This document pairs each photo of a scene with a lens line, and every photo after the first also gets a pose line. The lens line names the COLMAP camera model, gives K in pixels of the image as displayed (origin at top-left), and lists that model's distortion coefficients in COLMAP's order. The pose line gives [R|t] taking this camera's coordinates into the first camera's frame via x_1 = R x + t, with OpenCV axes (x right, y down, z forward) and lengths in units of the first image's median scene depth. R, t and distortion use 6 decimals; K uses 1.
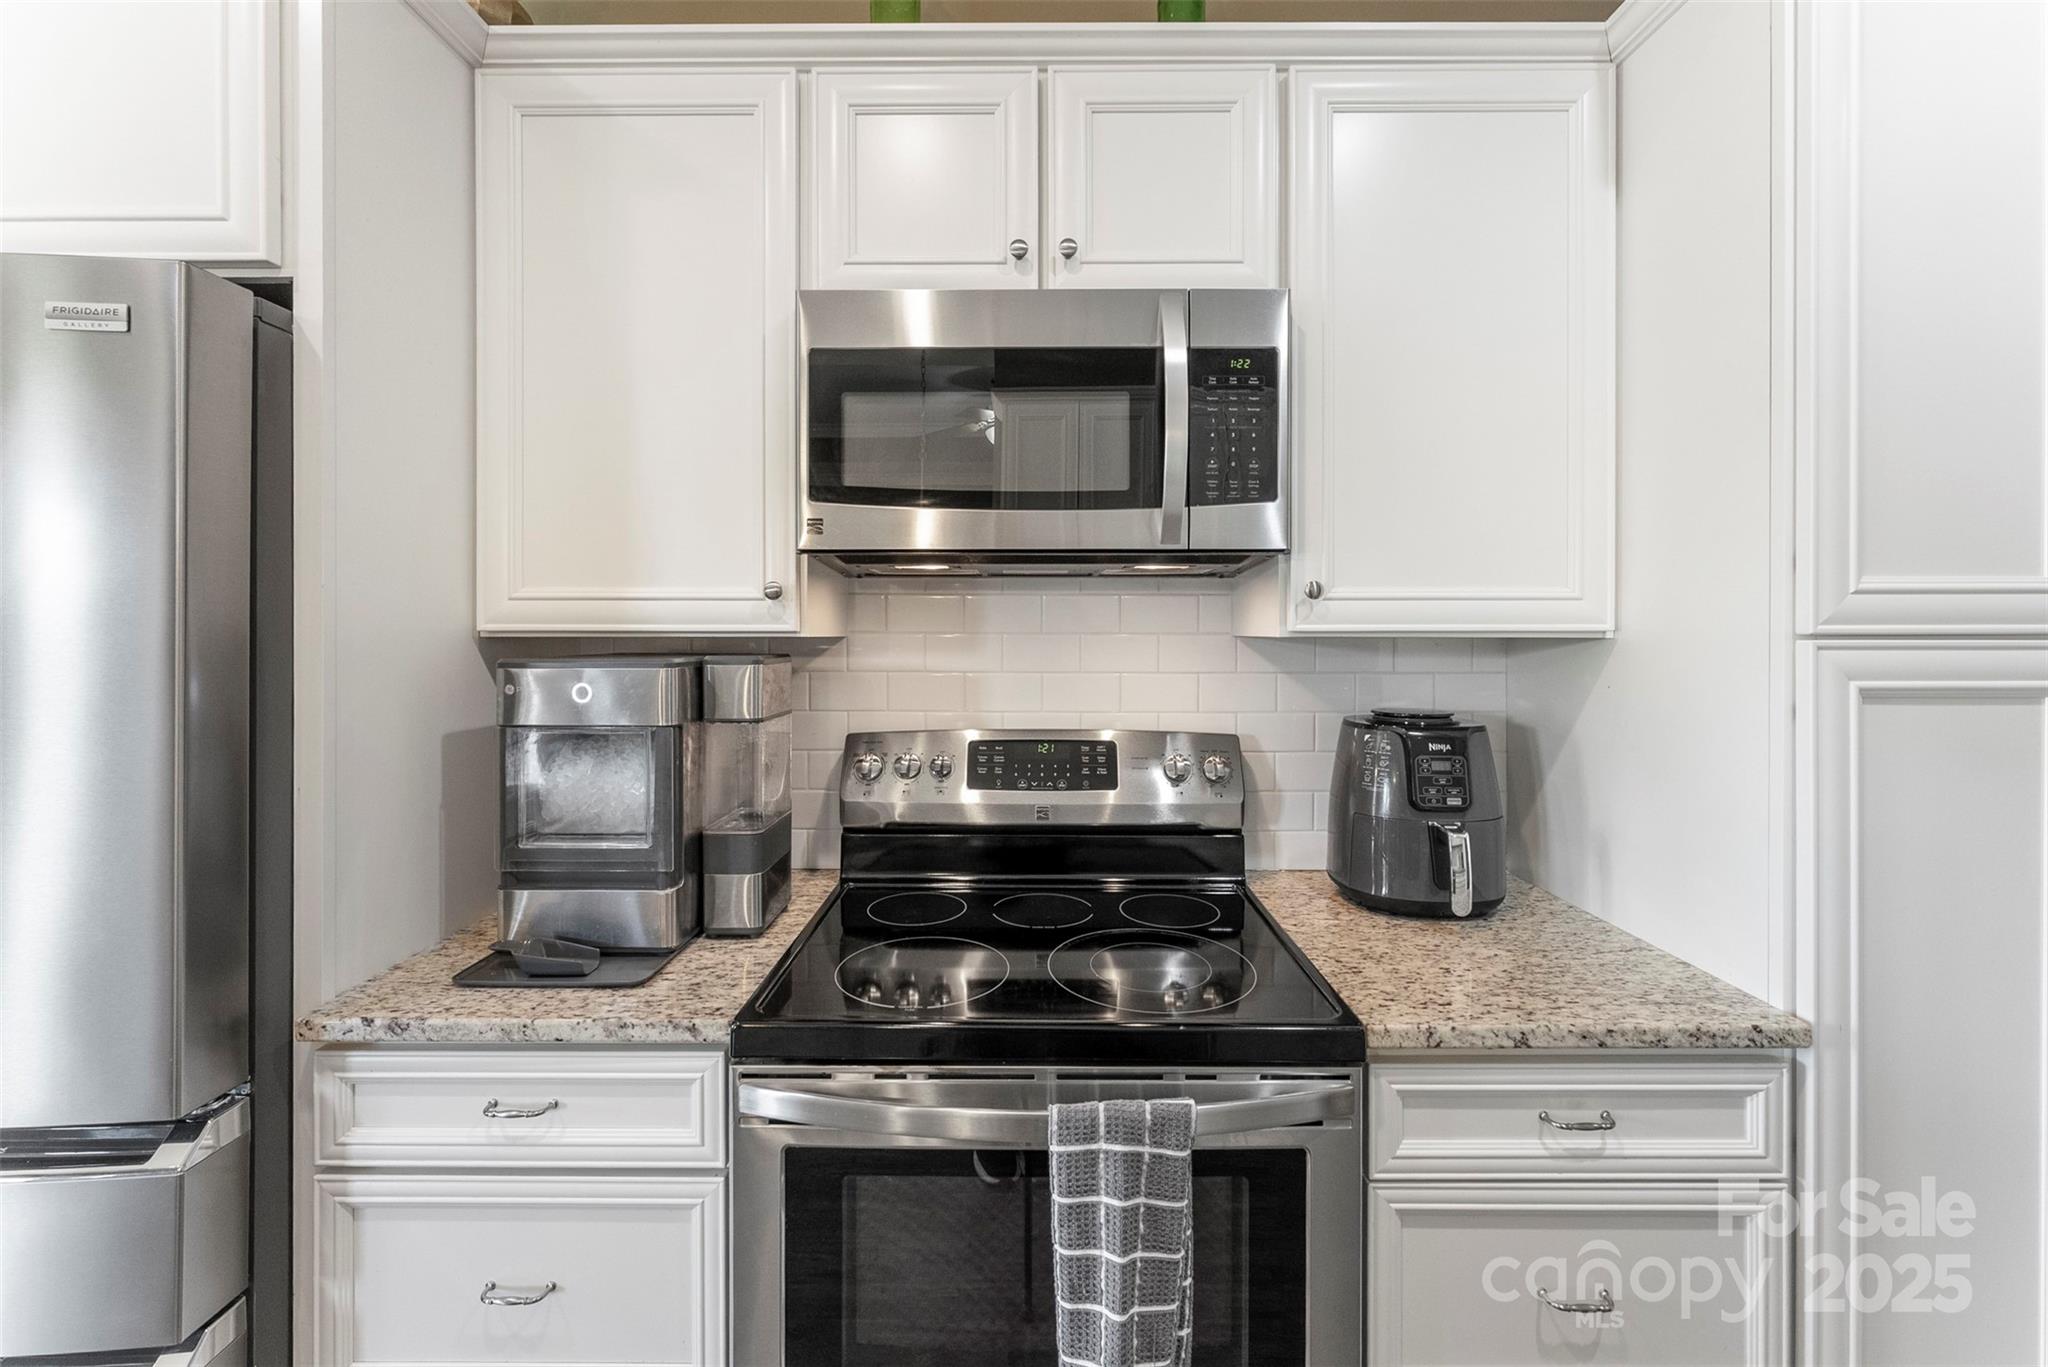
lens RADIAL K [[828.9, 0, 1015.2], [0, 828.9, 633.6], [0, 0, 1]] dist [-0.005450, 0.000248]
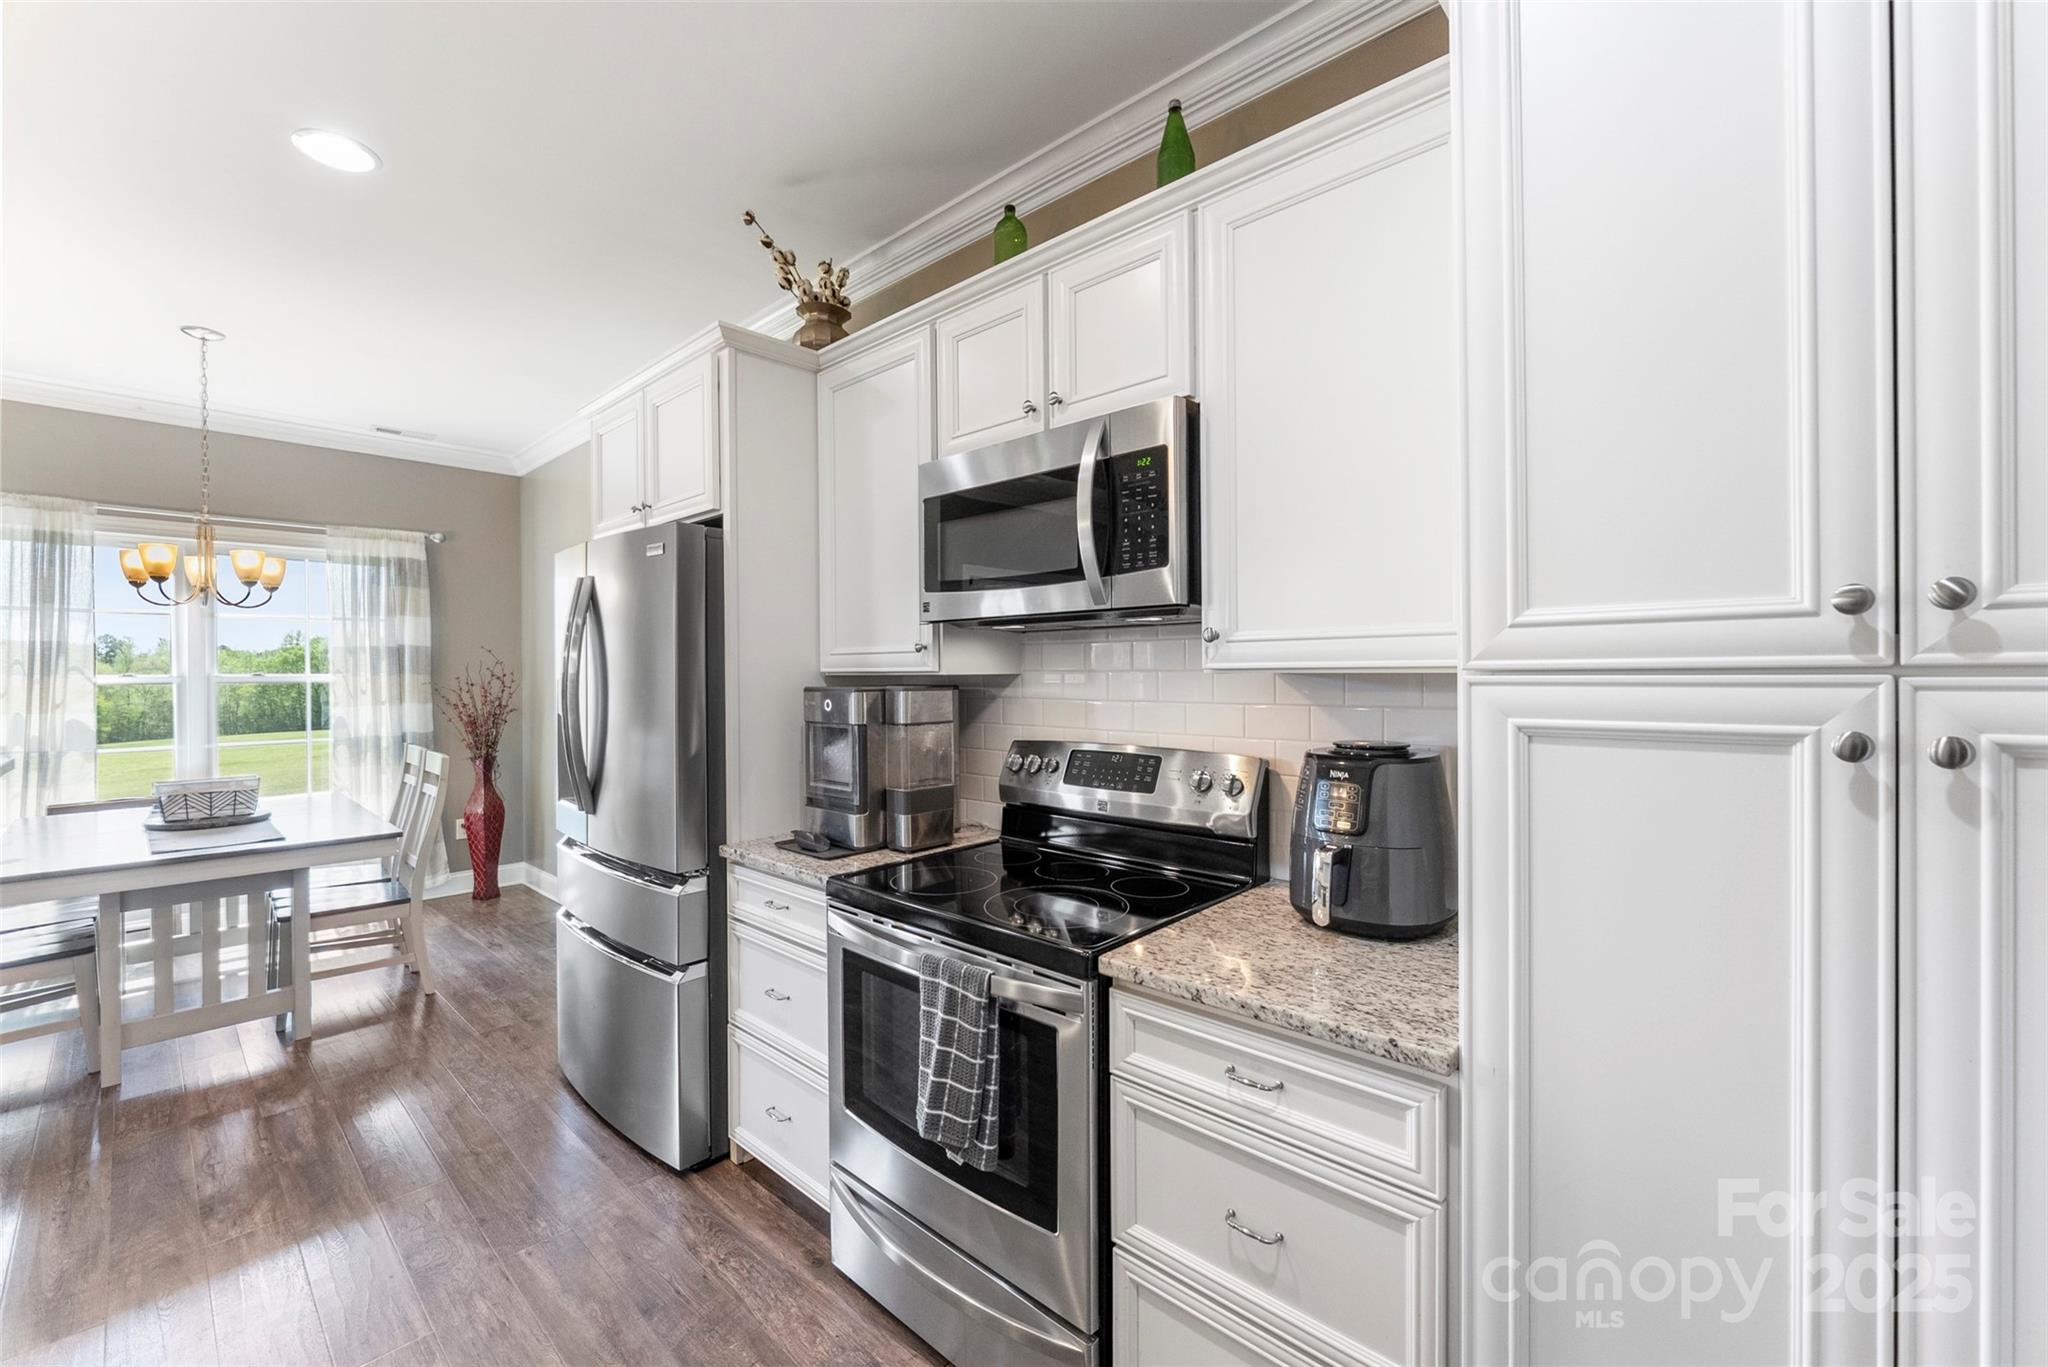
lens RADIAL K [[828.9, 0, 1029.5], [0, 828.9, 675.4], [0, 0, 1]] dist [-0.005450, 0.000248]
pose [[0.739424, -0.003051, -0.673233, 1.038419], [0.008883, 0.999947, 0.005224, -0.002249], [0.673181, -0.009843, 0.739412, -0.079286]]
